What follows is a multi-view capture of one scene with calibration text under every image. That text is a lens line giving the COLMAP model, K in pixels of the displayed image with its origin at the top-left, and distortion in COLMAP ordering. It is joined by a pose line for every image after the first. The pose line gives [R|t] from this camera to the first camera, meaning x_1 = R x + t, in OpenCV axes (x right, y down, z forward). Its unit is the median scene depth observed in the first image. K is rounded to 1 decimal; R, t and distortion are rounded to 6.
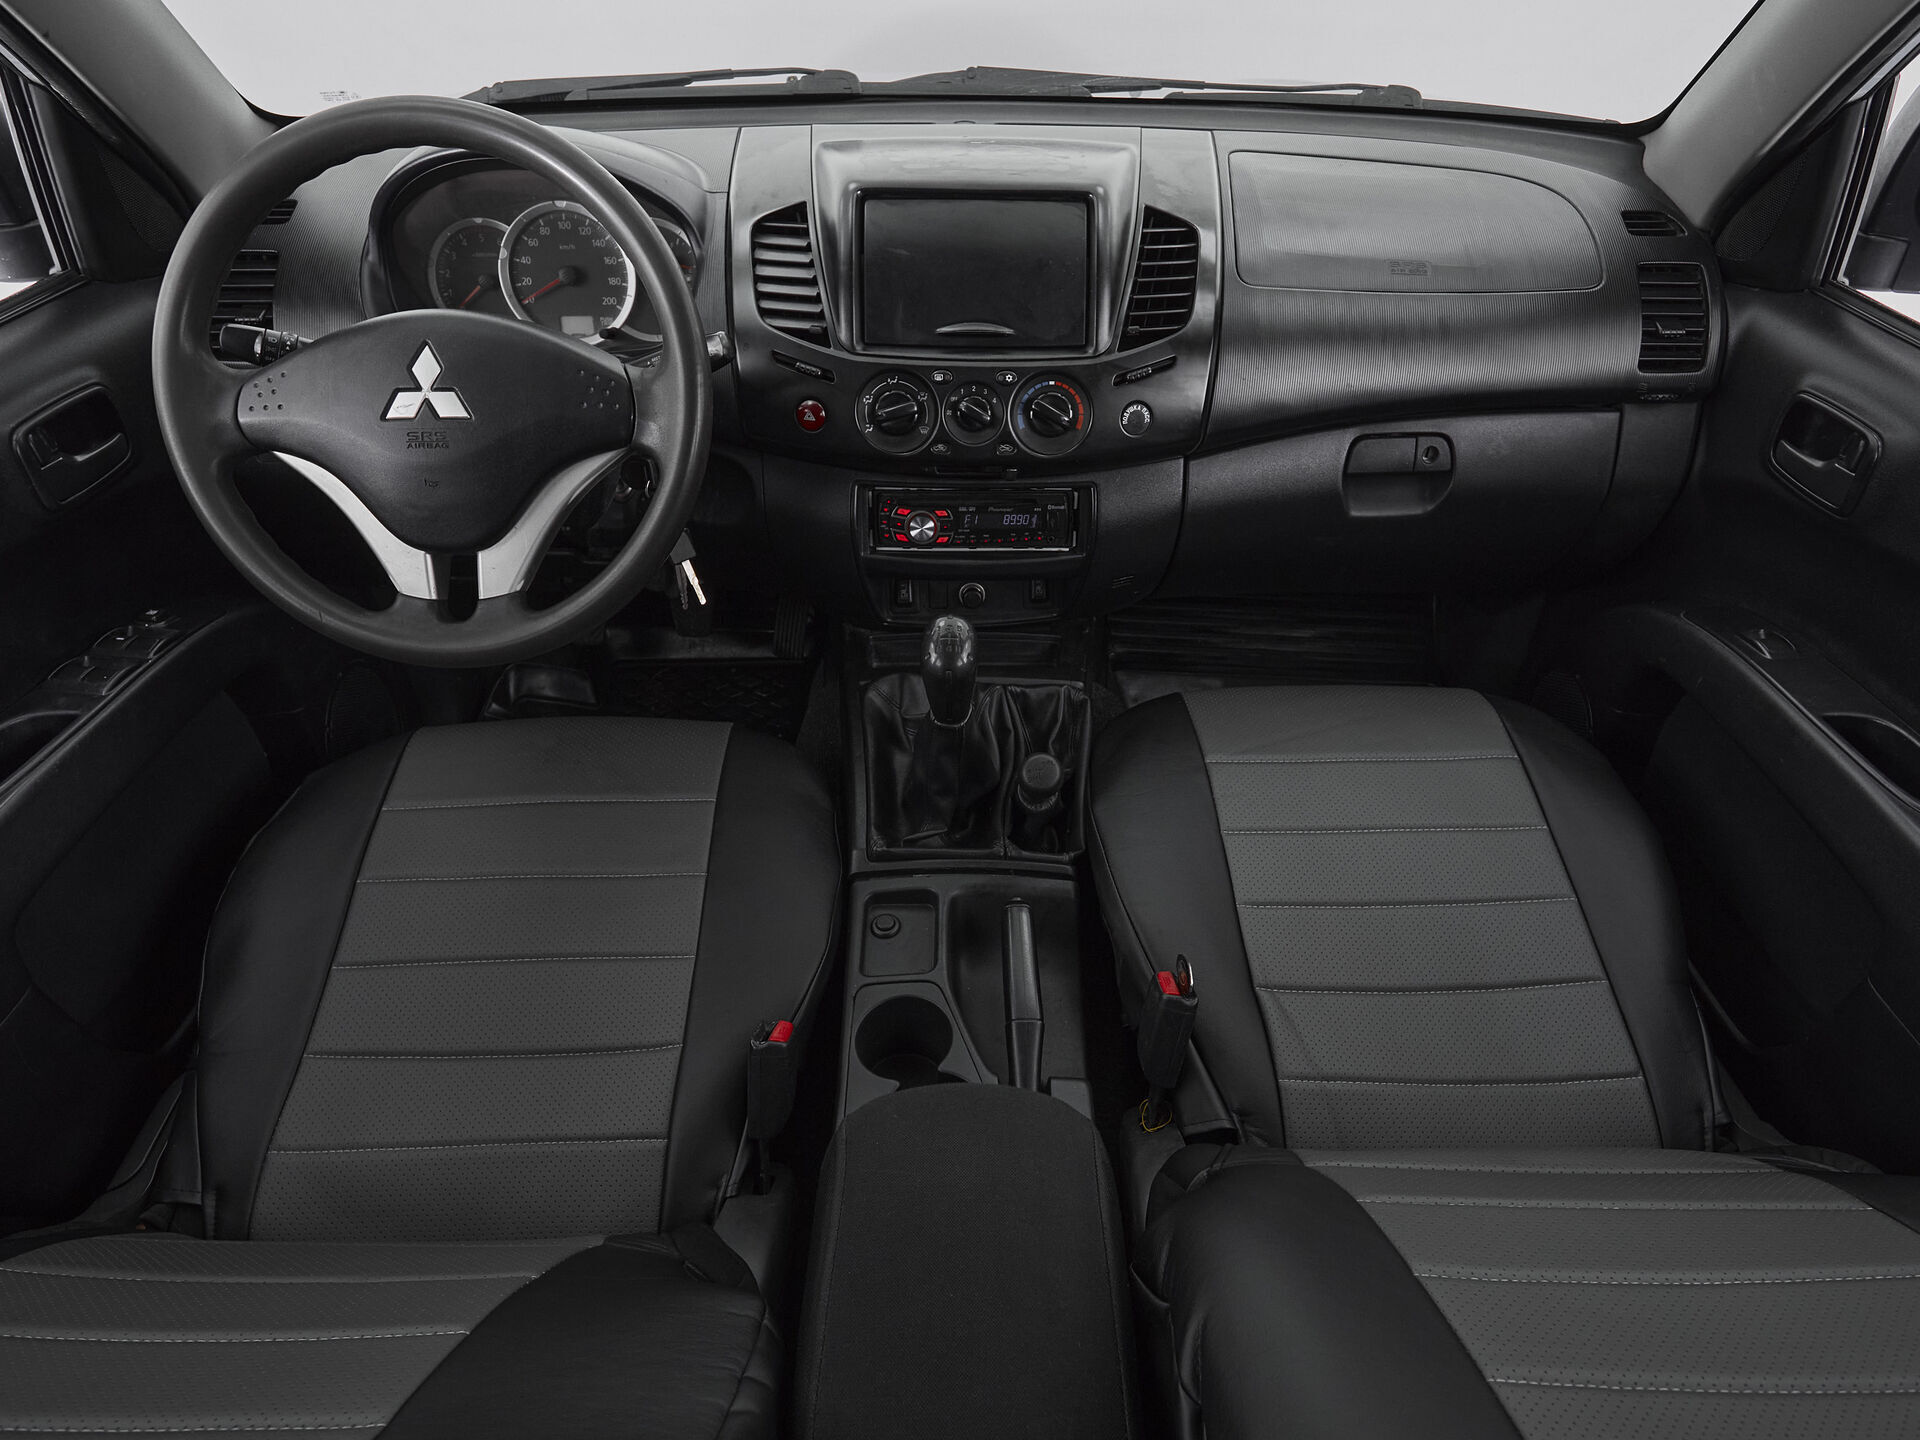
lens RADIAL K [[1175.7, 0, 987.3], [0, 1175.7, 783.7], [0, 0, 1]] dist [-0.000710, -0.002423]
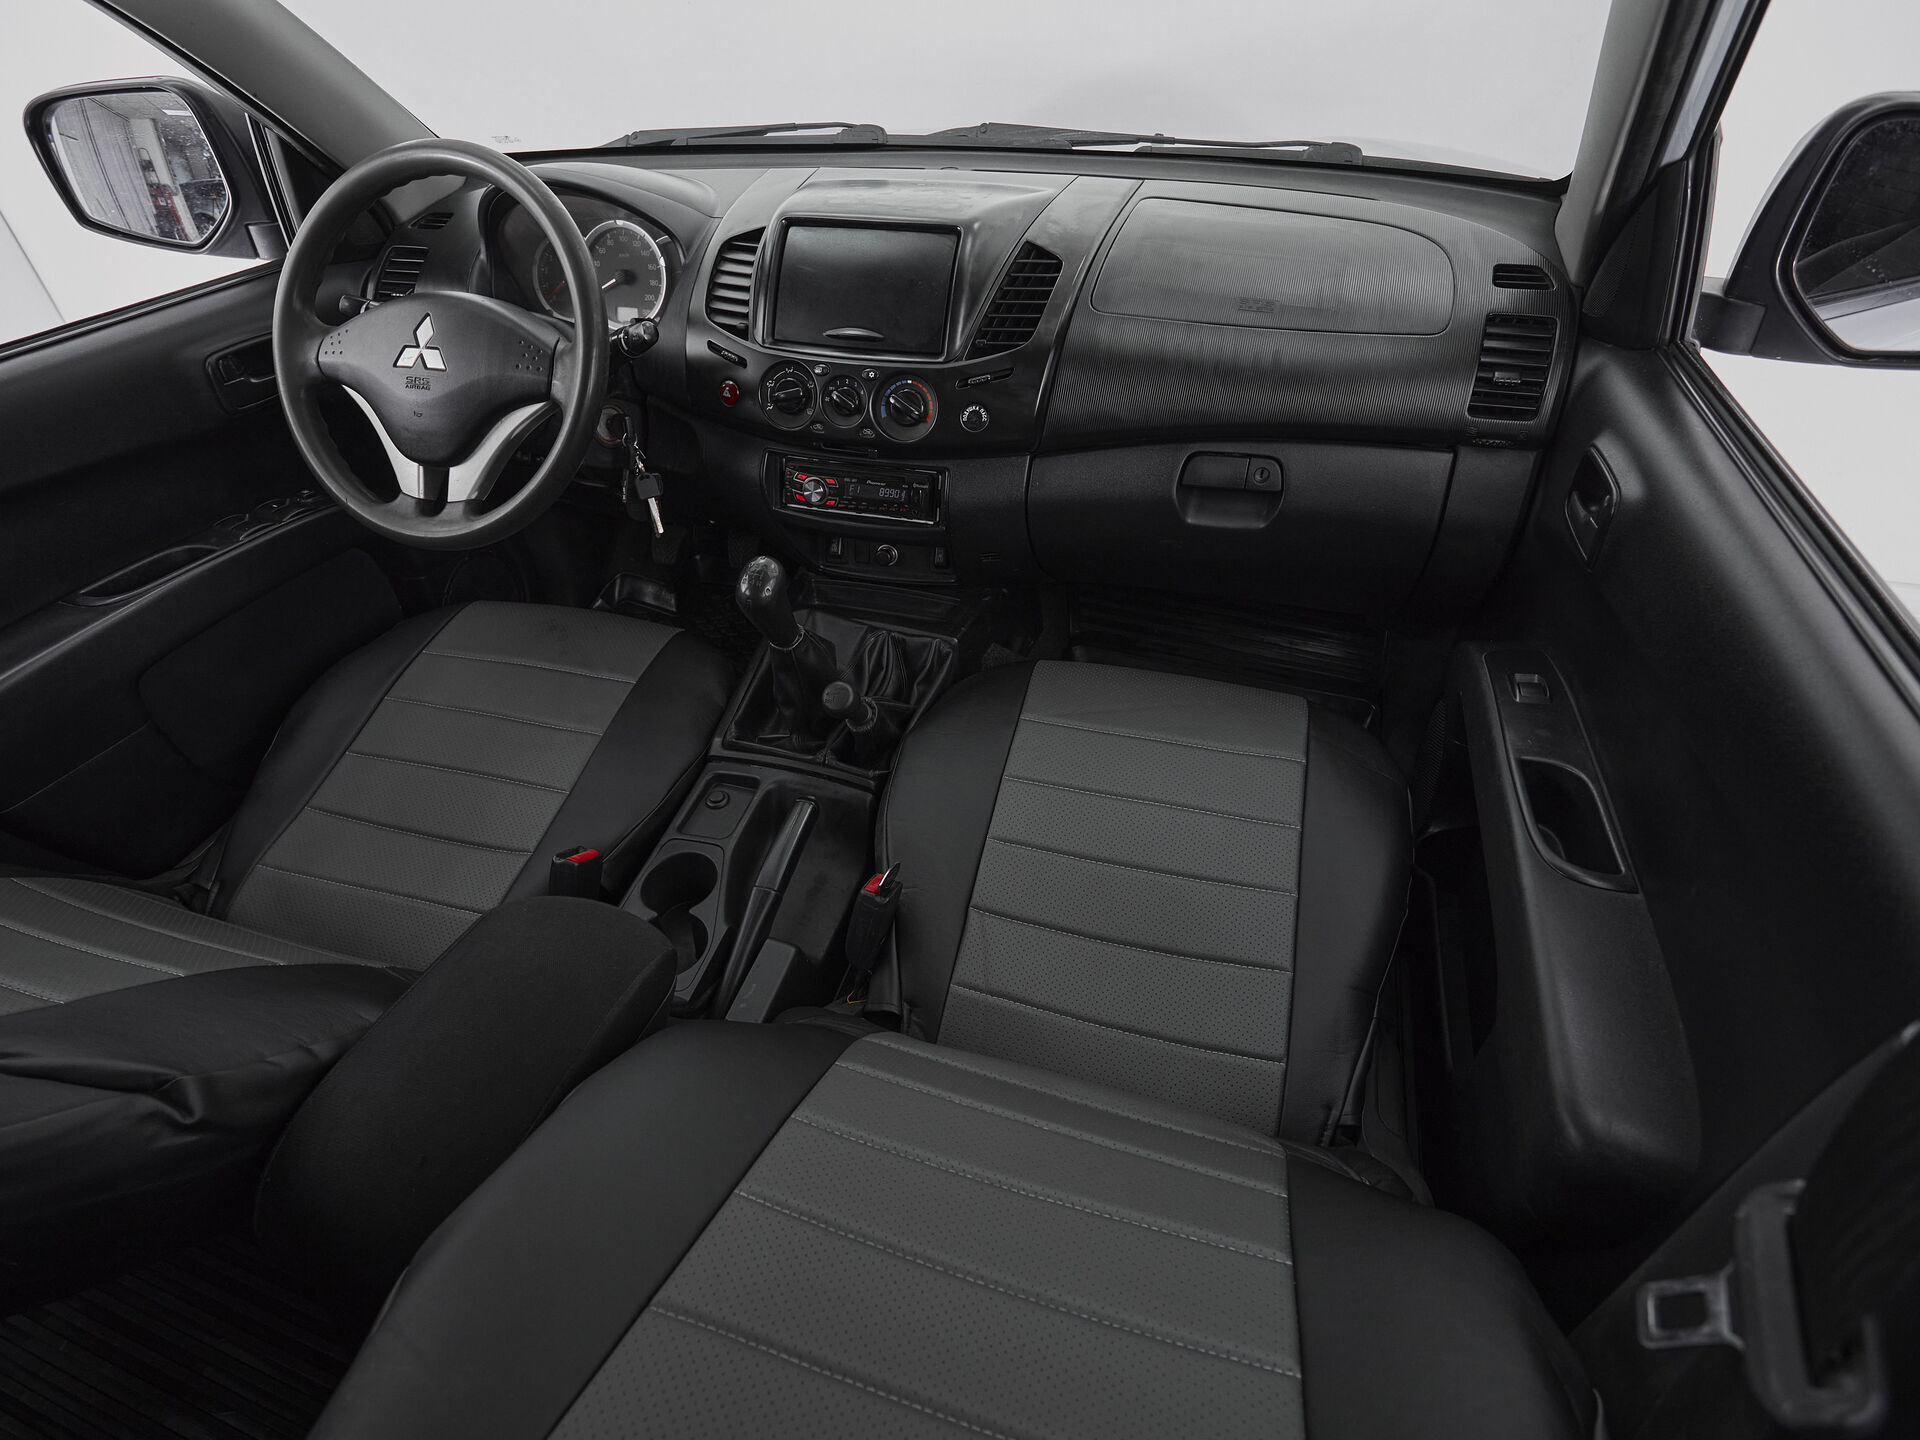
lens RADIAL K [[1026.6, 0, 944.7], [0, 1026.6, 724.3], [0, 0, 1]] dist [-0.000099, 0.000539]
pose [[0.948437, 0.166258, -0.269863, 0.423499], [-0.171211, 0.985220, 0.005253, -0.005543], [0.266748, 0.041221, 0.962884, 0.007470]]
